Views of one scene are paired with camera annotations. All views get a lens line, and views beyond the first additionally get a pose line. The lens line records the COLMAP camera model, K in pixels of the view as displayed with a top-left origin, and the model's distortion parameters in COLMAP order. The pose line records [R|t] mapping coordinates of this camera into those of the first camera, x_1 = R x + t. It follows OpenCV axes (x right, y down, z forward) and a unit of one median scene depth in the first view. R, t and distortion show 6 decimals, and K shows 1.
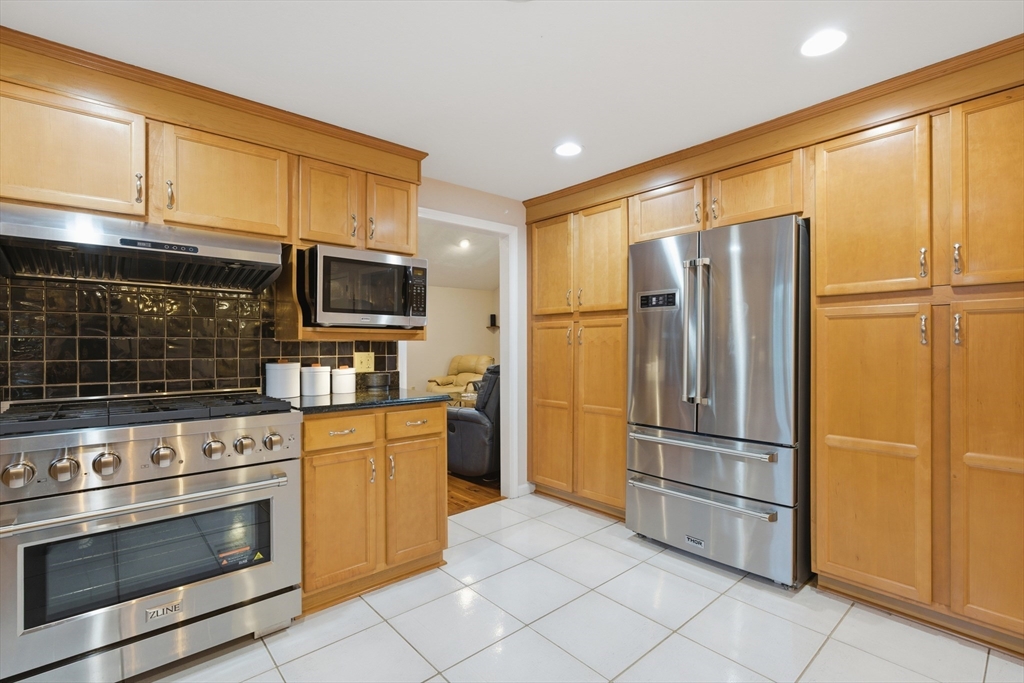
lens RADIAL K [[466.7, 0, 520.1], [0, 466.7, 343.3], [0, 0, 1]] dist [-0.010858, 0.003246]
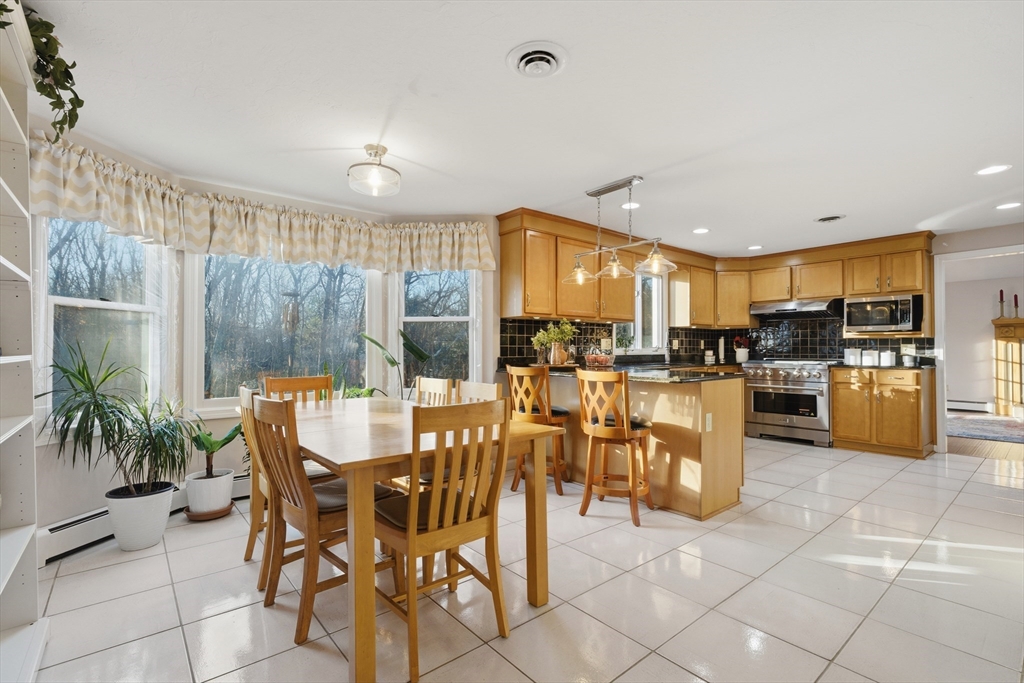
lens RADIAL K [[466.7, 0, 504.5], [0, 466.7, 343.5], [0, 0, 1]] dist [-0.010858, 0.003246]
pose [[-0.042698, -0.008195, -0.999054, 1.813173], [0.005442, 0.999950, -0.008435, 0.027470], [0.999073, -0.005797, -0.042651, -0.587818]]
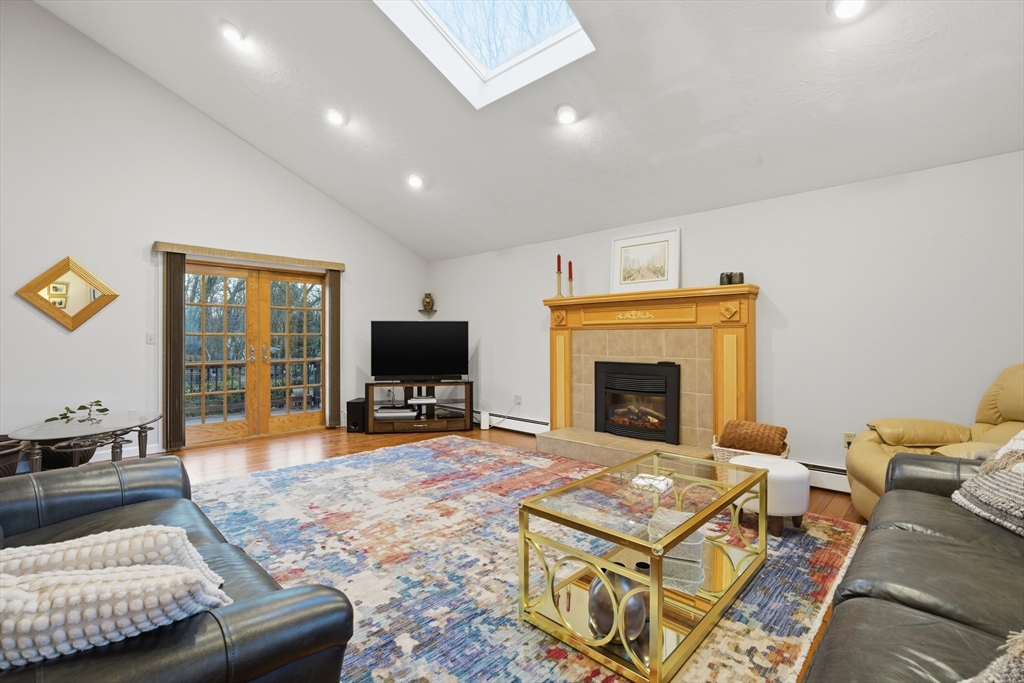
lens RADIAL K [[466.7, 0, 512.5], [0, 466.7, 332.4], [0, 0, 1]] dist [-0.010858, 0.003246]
pose [[0.085851, -0.007937, -0.996276, 0.542915], [0.005942, 0.999955, -0.007454, 0.019146], [0.996290, -0.005280, 0.085894, 2.411296]]
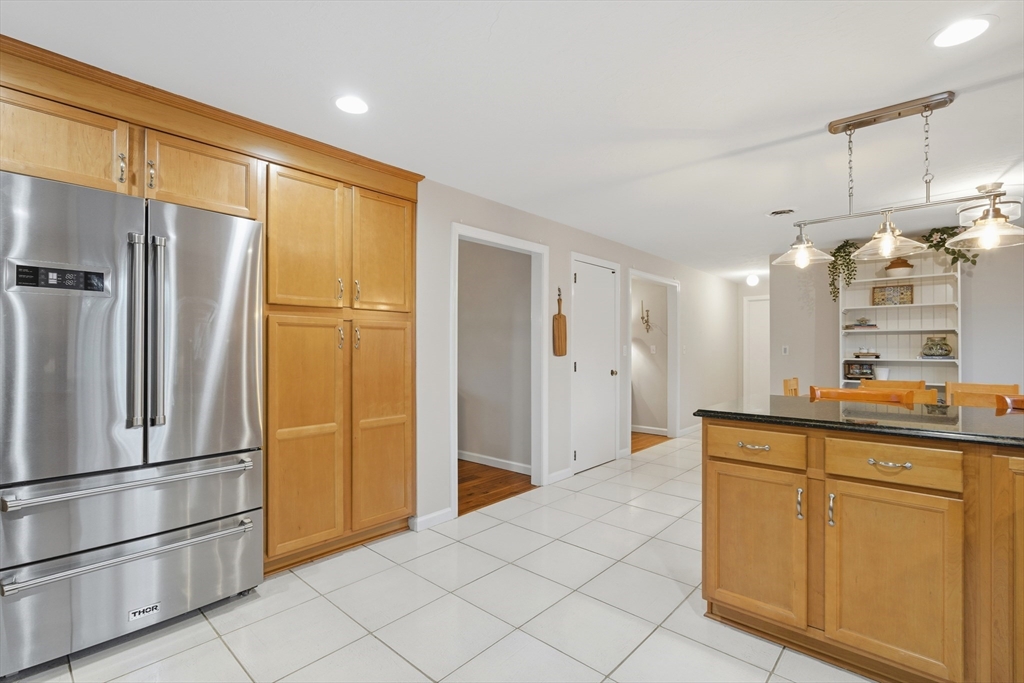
lens RADIAL K [[466.7, 0, 513.6], [0, 466.7, 343.5], [0, 0, 1]] dist [-0.010858, 0.003246]
pose [[-0.121107, 0.011504, 0.992573, -0.486906], [-0.004757, 0.999915, -0.012170, 0.001513], [-0.992628, -0.006196, -0.121042, 0.554670]]
